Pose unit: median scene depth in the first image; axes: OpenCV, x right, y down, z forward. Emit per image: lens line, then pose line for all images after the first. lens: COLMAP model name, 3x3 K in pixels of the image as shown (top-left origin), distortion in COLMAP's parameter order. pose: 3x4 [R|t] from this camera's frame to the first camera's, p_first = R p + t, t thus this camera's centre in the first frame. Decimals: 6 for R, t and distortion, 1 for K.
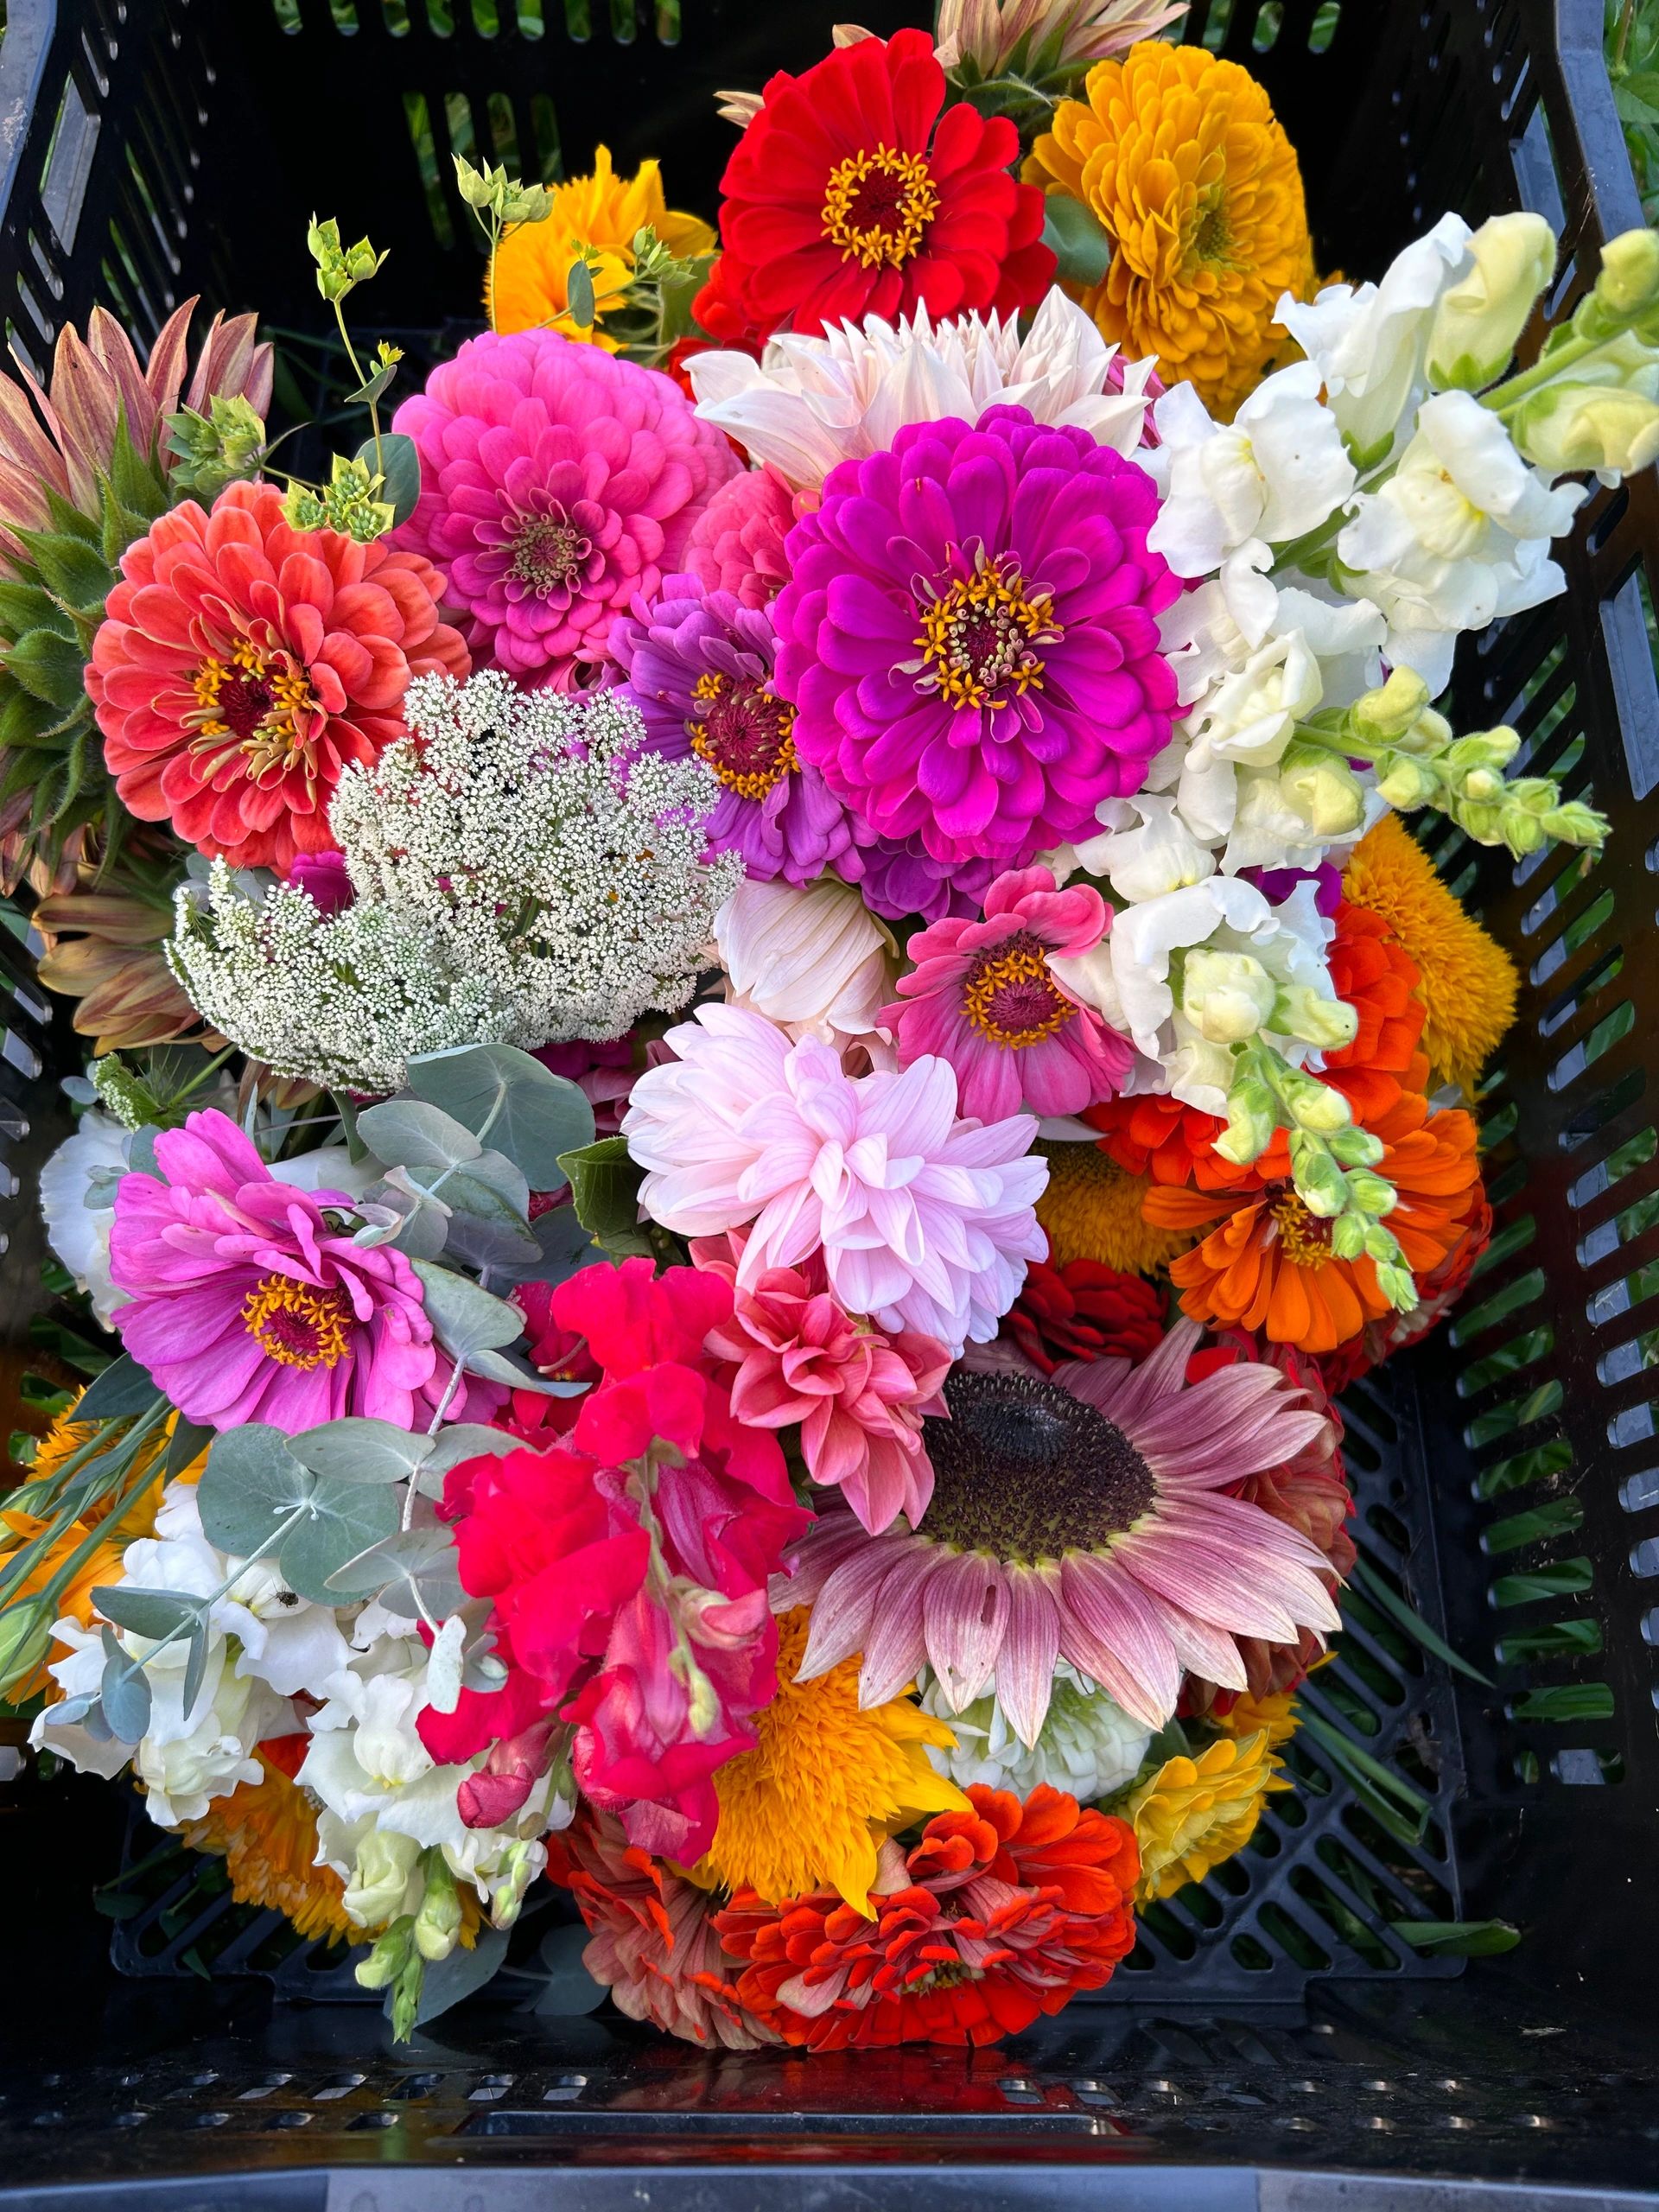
lens RADIAL K [[1668.1, 0, 830.4], [0, 1668.1, 1108.7], [0, 0, 1]] dist [0.011063, 0.000539]
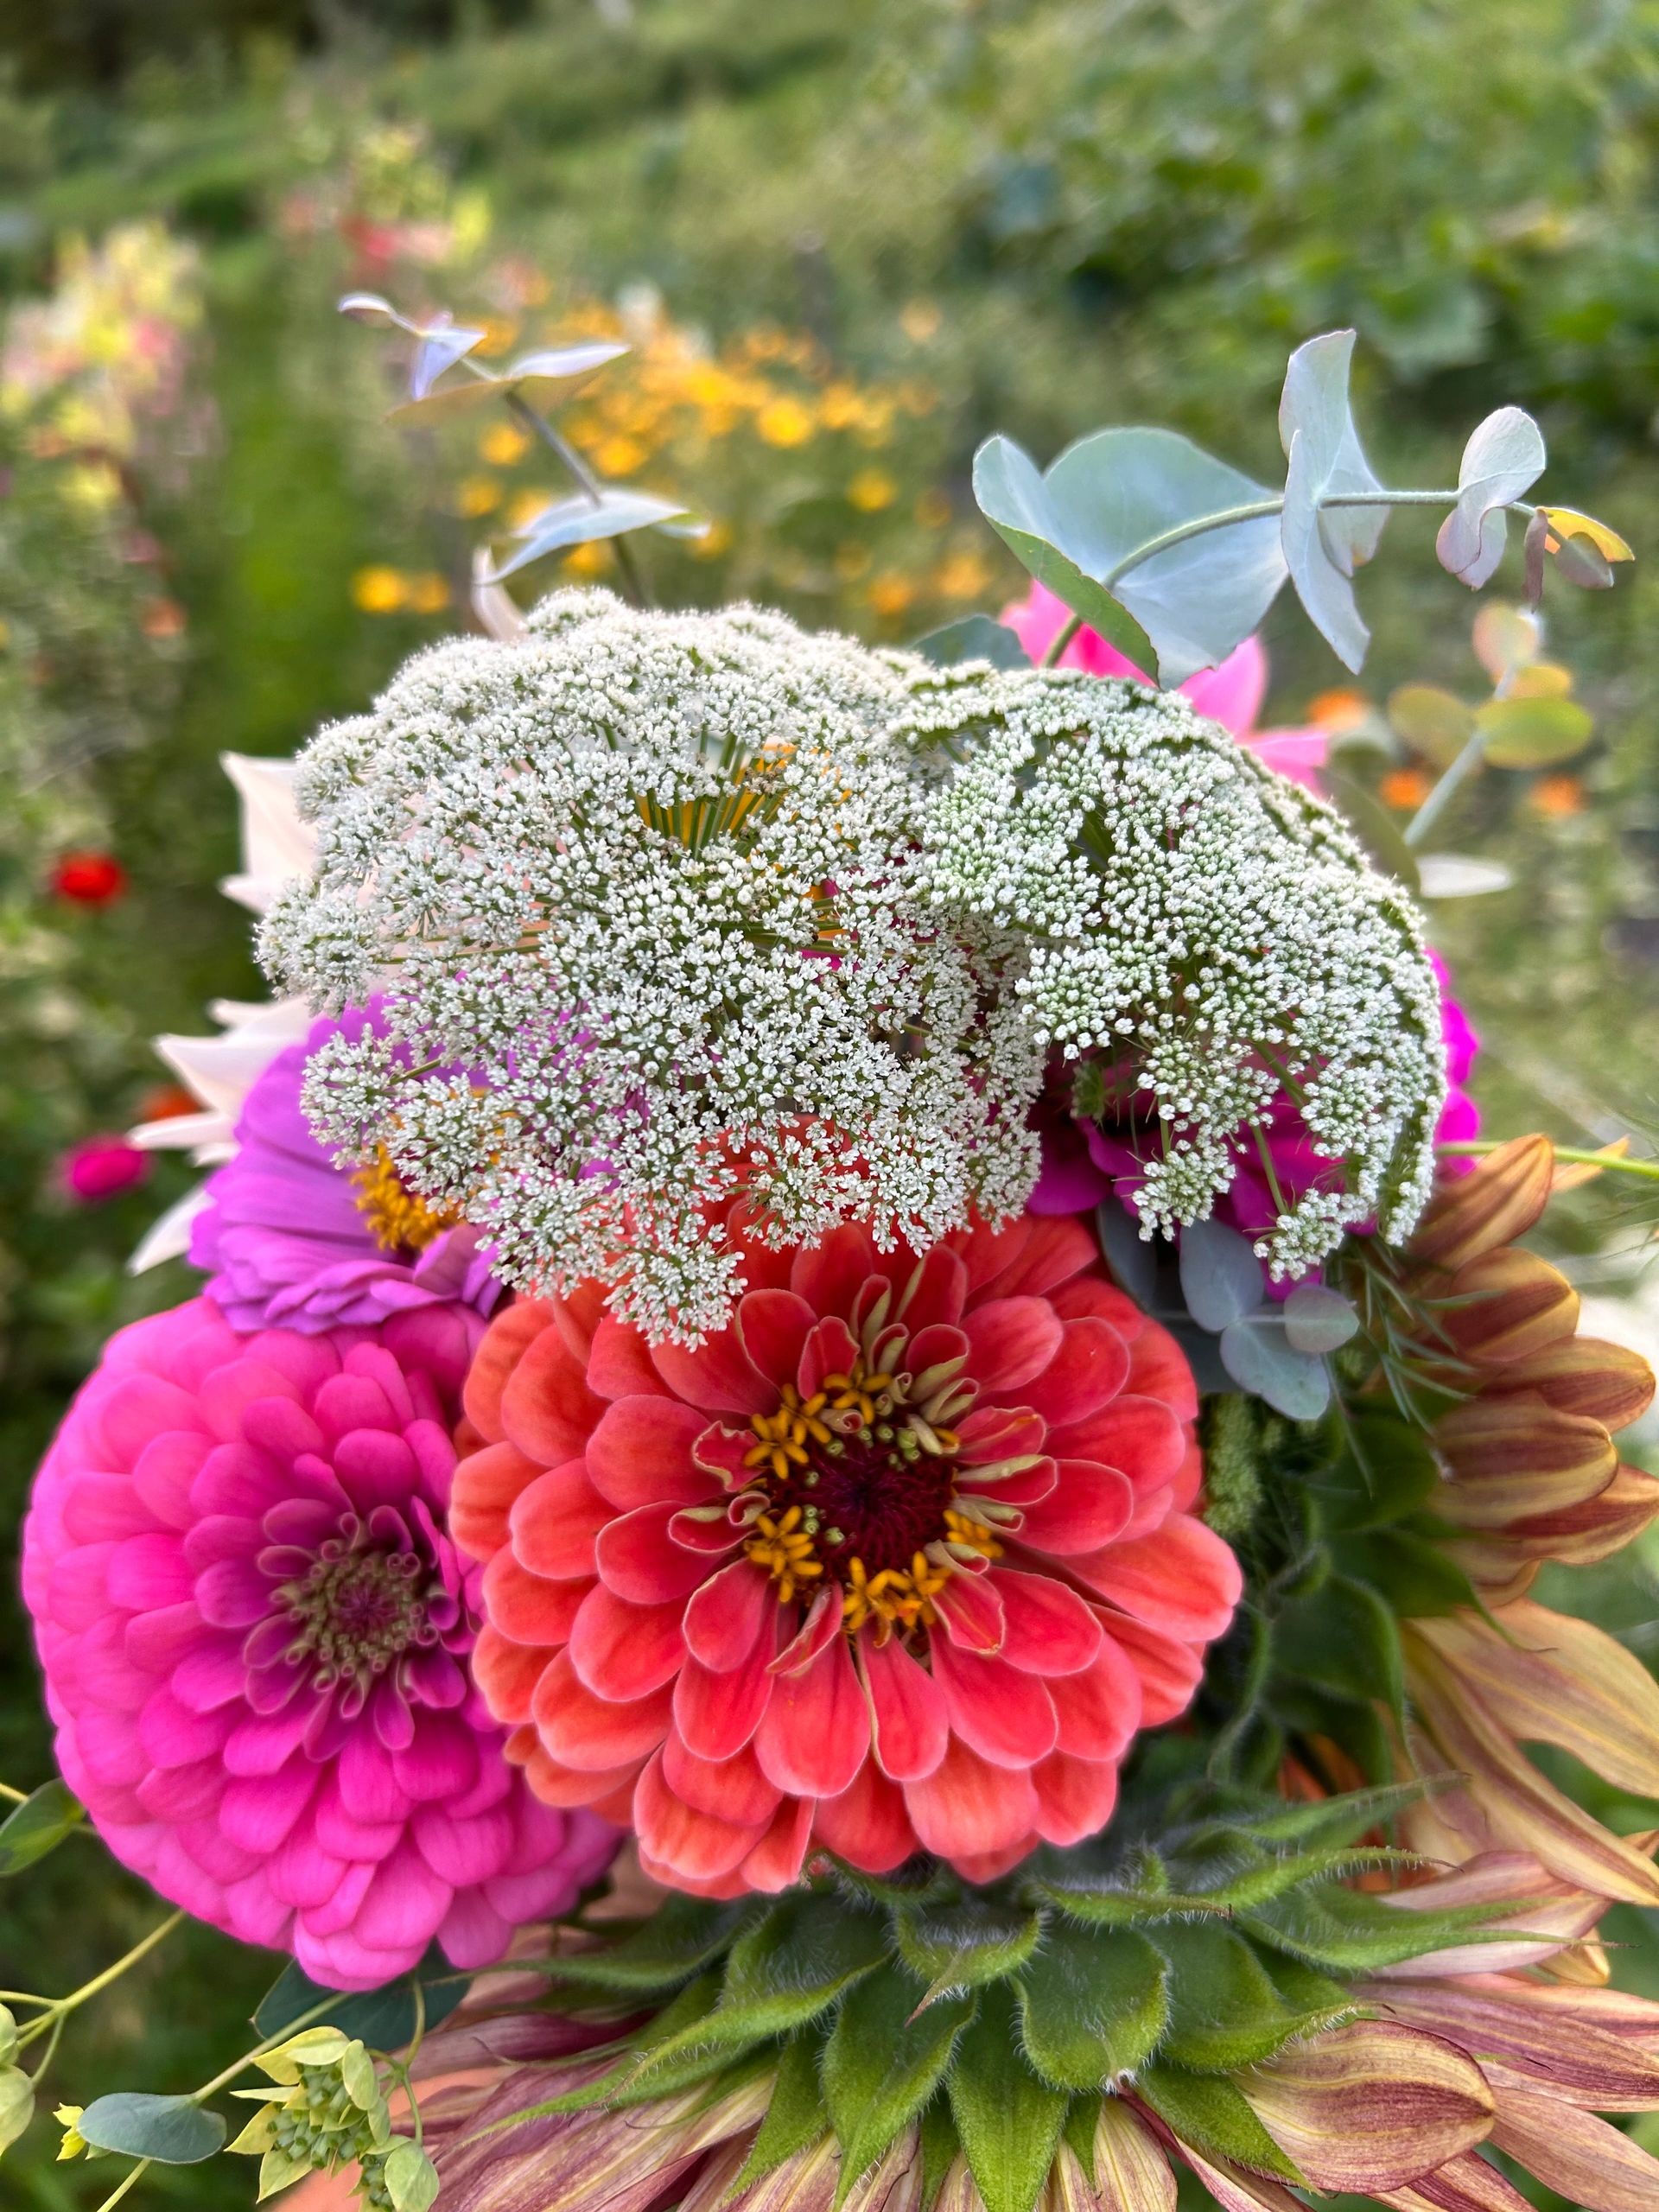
lens RADIAL K [[1668.1, 0, 827.8], [0, 1668.1, 1109.6], [0, 0, 1]] dist [0.011063, 0.000539]
pose [[-0.909611, -0.400449, 0.110670, -0.309038], [0.386424, -0.913306, -0.128640, -0.121582], [0.152589, -0.074247, 0.985497, 0.552329]]
